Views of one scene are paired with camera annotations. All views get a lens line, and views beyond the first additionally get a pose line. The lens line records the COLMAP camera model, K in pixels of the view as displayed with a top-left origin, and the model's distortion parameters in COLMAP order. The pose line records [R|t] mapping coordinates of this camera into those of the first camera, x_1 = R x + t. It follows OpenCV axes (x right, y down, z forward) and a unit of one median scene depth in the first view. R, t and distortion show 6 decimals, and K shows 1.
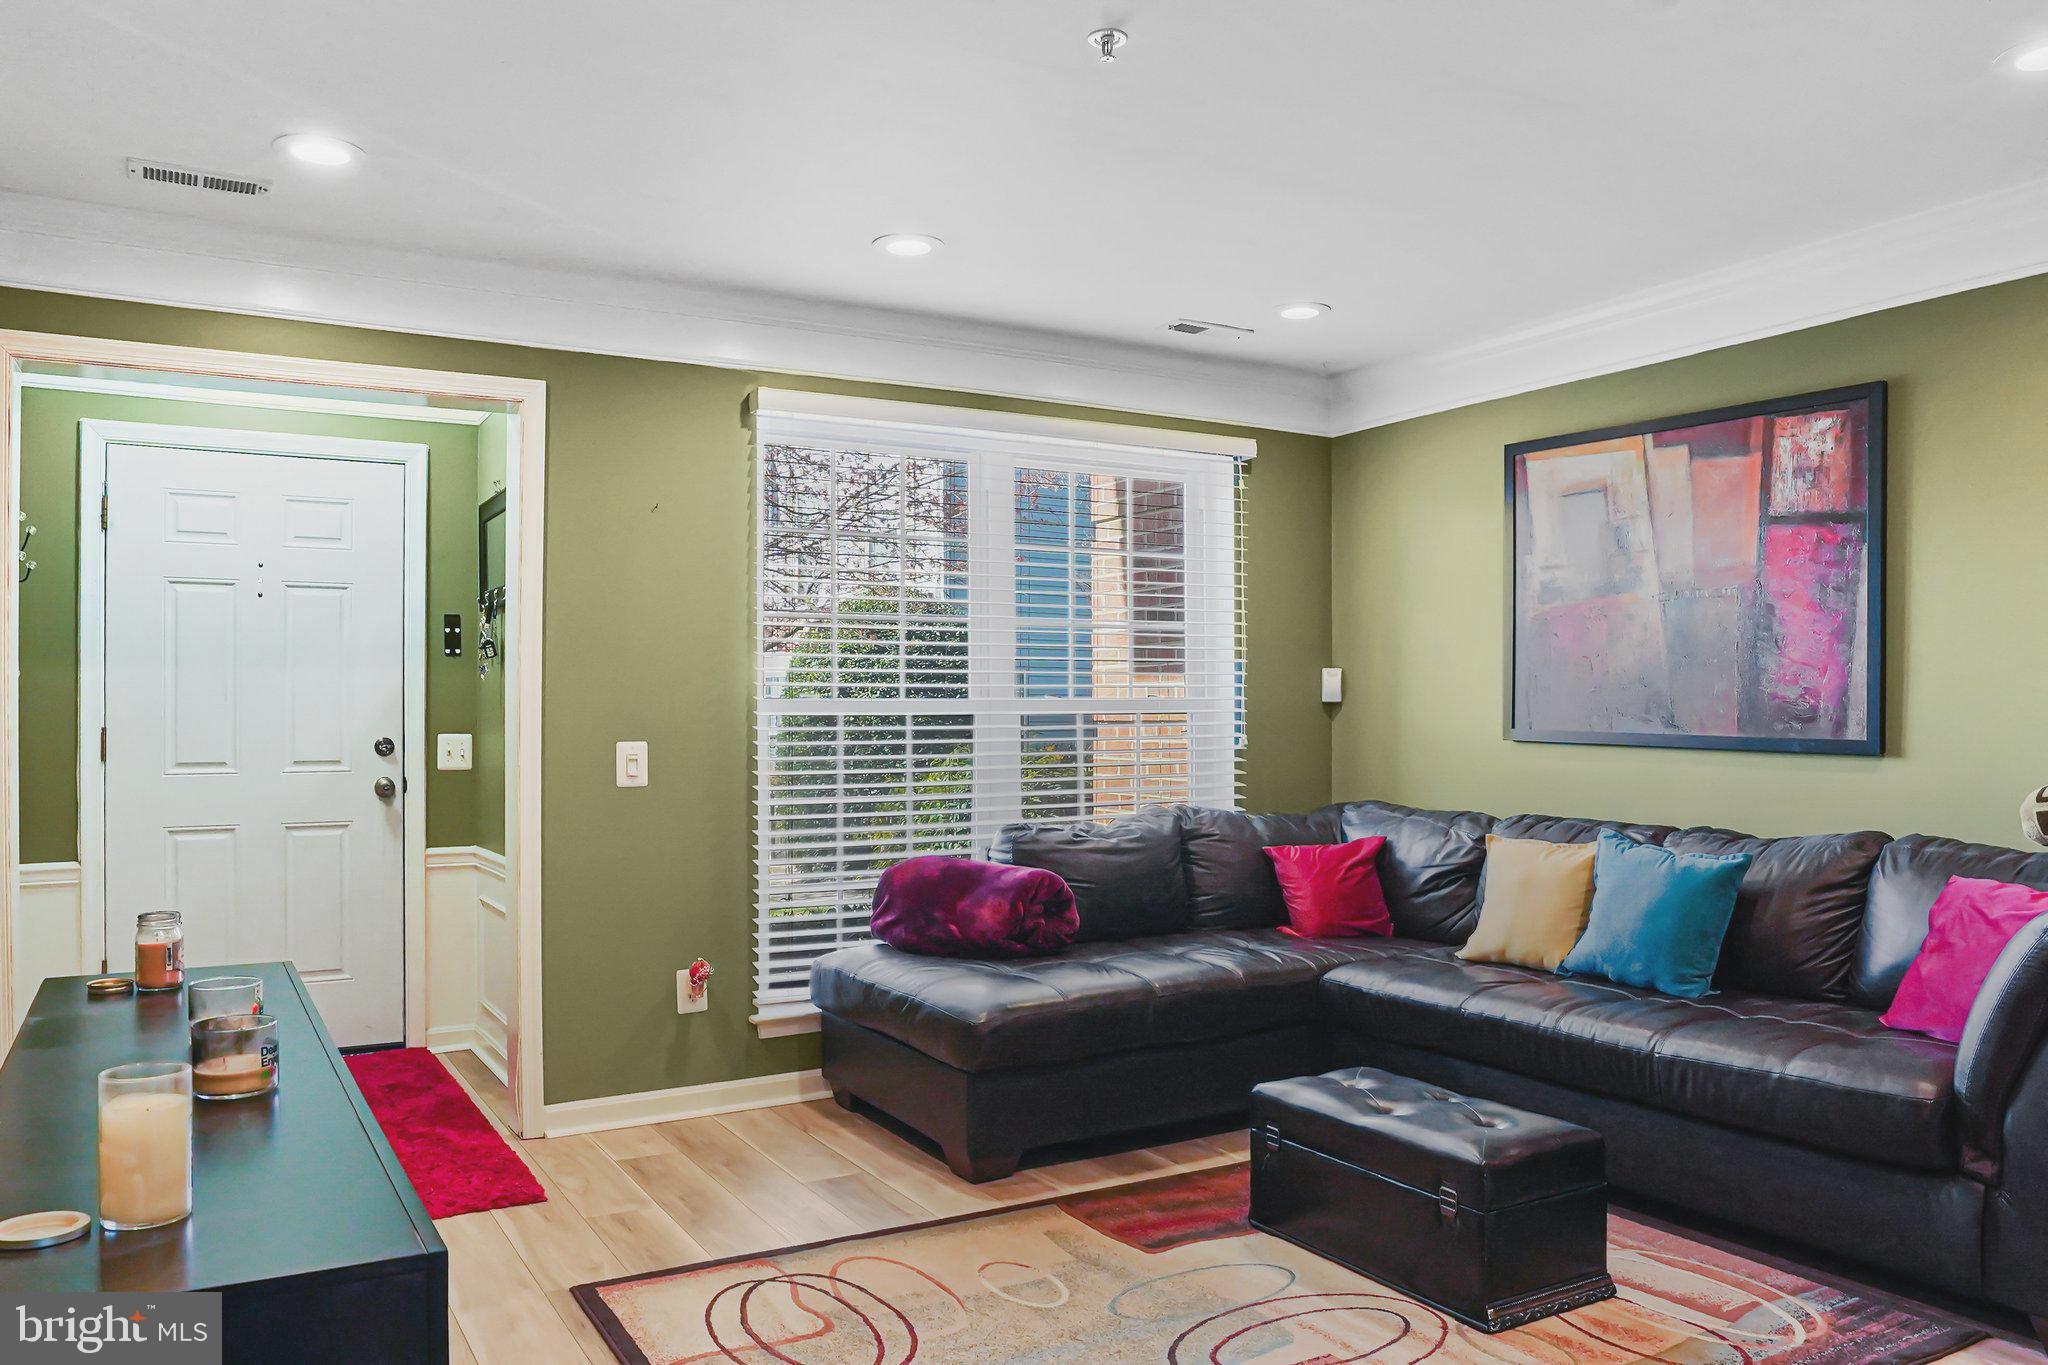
lens RADIAL K [[1483.8, 0, 1022.1], [0, 1483.8, 709.6], [0, 0, 1]] dist [-0.062593, 0.006015]
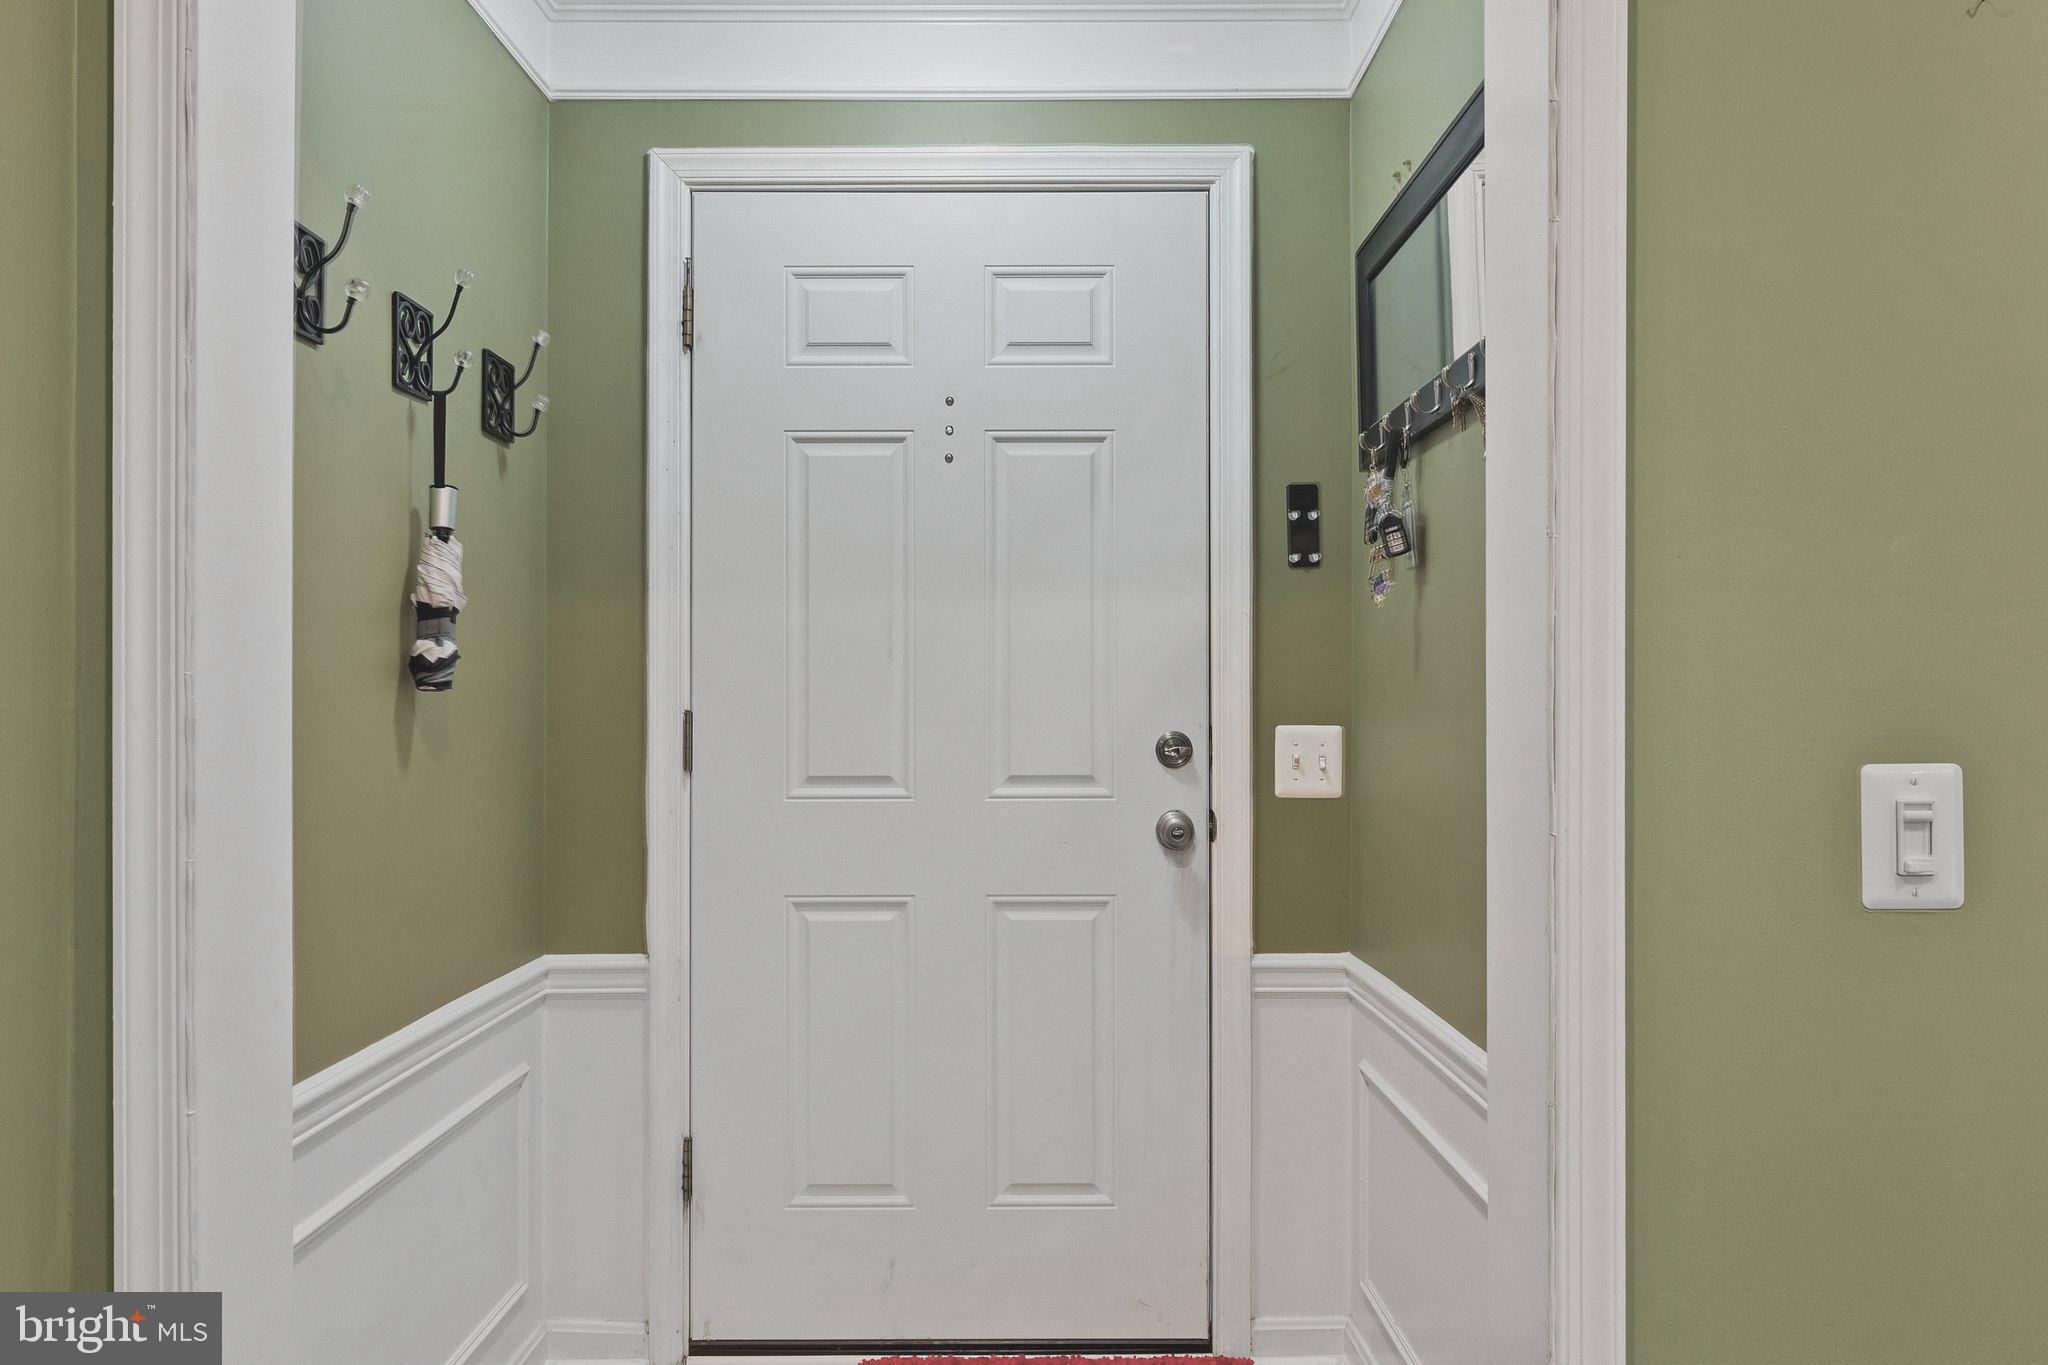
lens RADIAL K [[1452.1, 0, 1024.0], [0, 1452.1, 682.5], [0, 0, 1]] dist [-0.004521, -0.000308]
pose [[0.864988, -0.004736, -0.501771, -0.254655], [0.001101, 0.999971, -0.007541, 0.006524], [0.501792, 0.005971, 0.864968, 0.603211]]
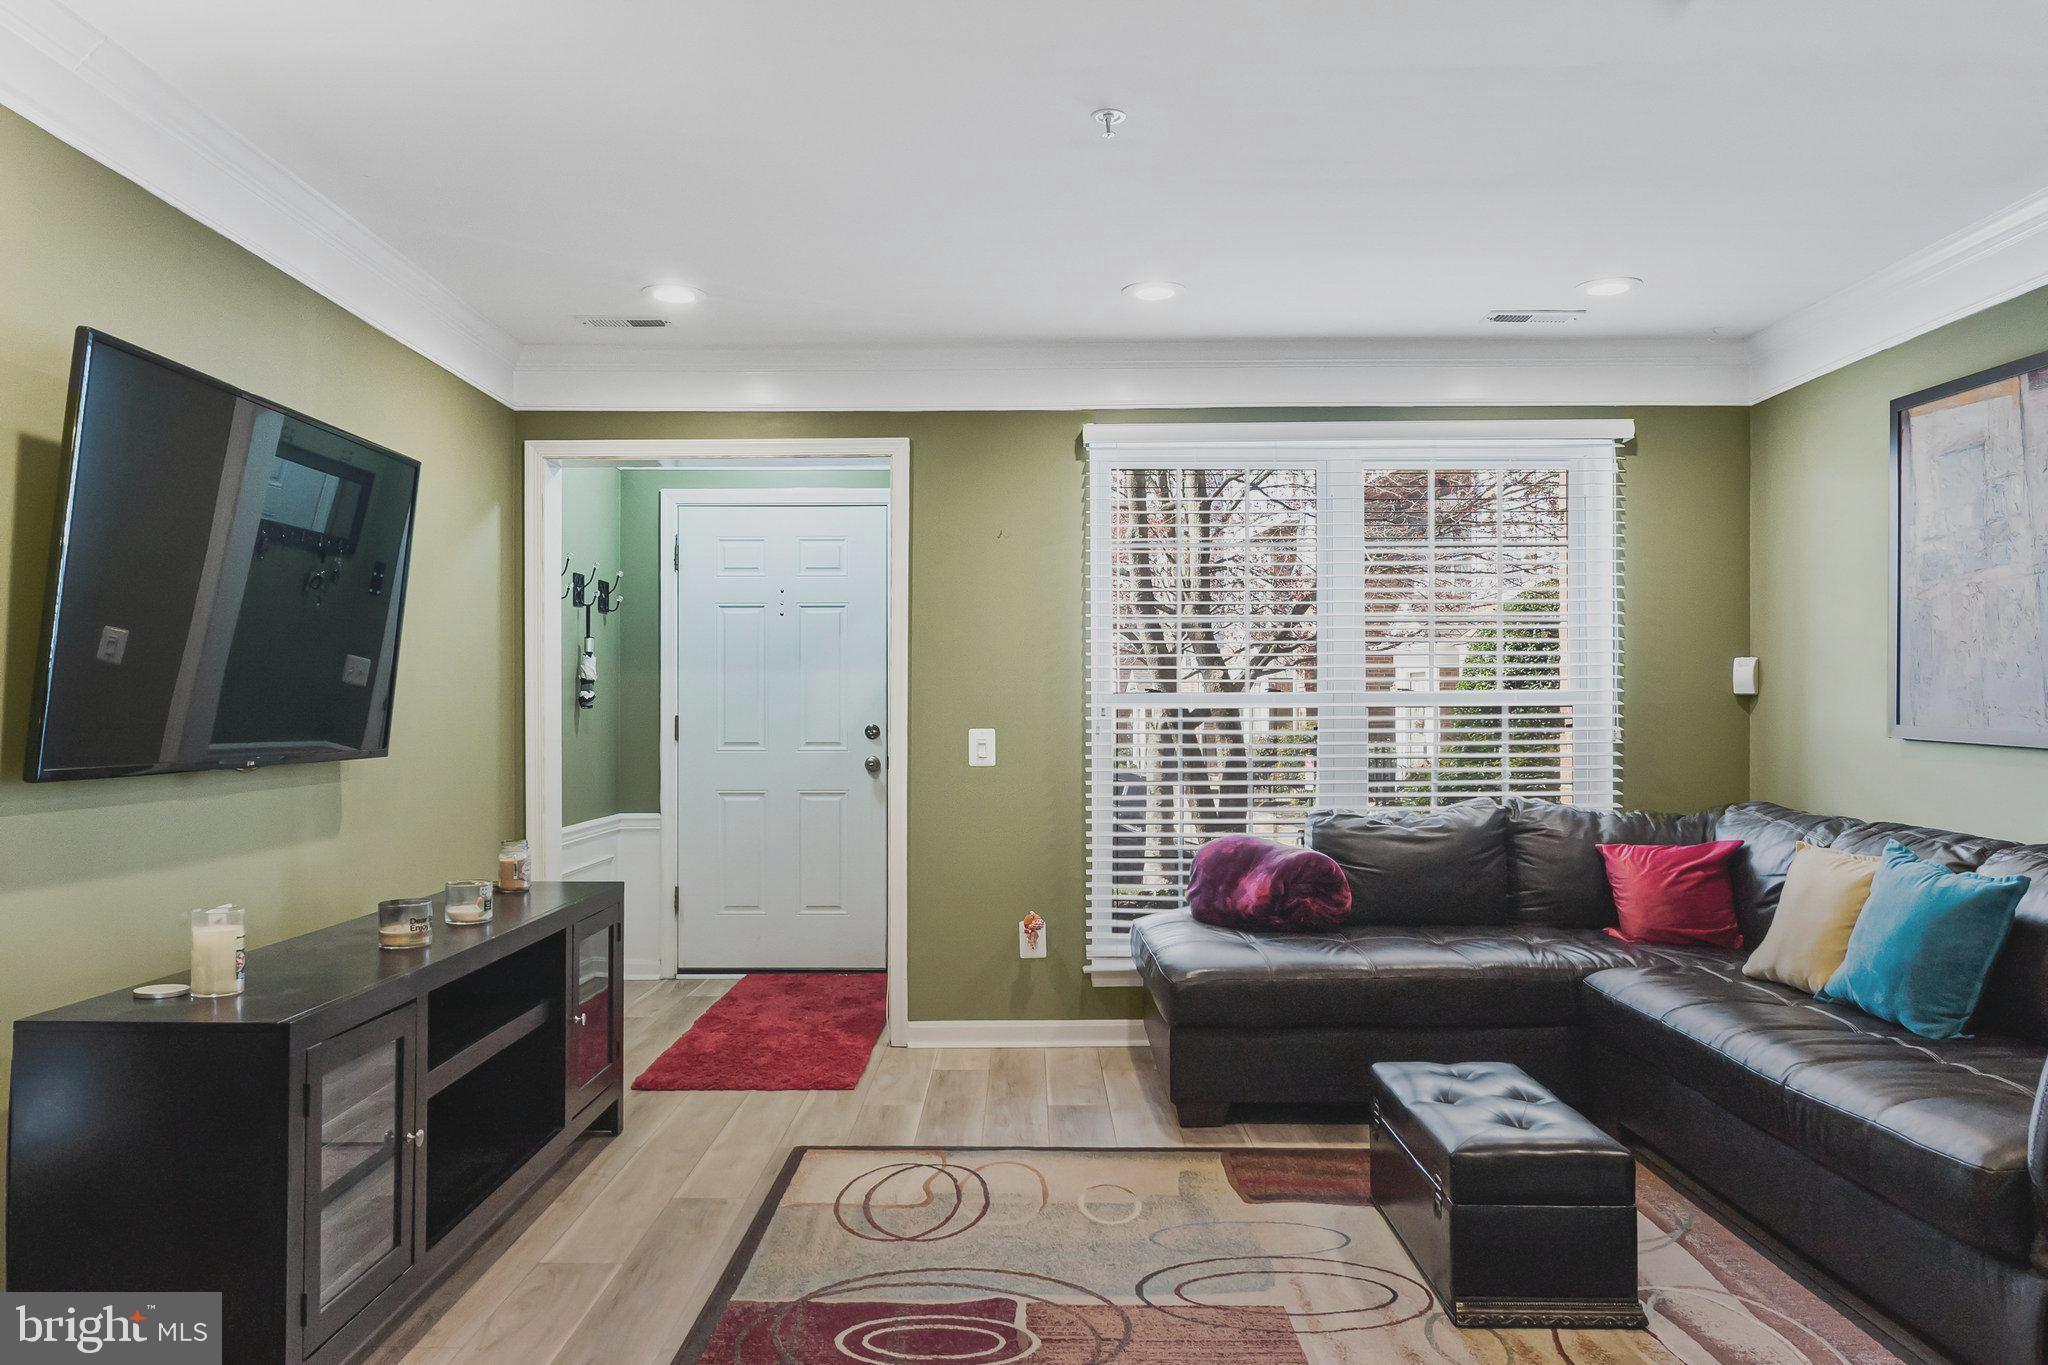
lens RADIAL K [[1448.8, 0, 1020.5], [0, 1448.8, 708.4], [0, 0, 1]] dist [-0.006504, -0.001346]
pose [[0.859659, 0.002562, -0.510862, 0.346114], [0.000305, 0.999985, 0.005529, -0.001720], [0.510868, -0.004908, 0.859645, -0.003927]]
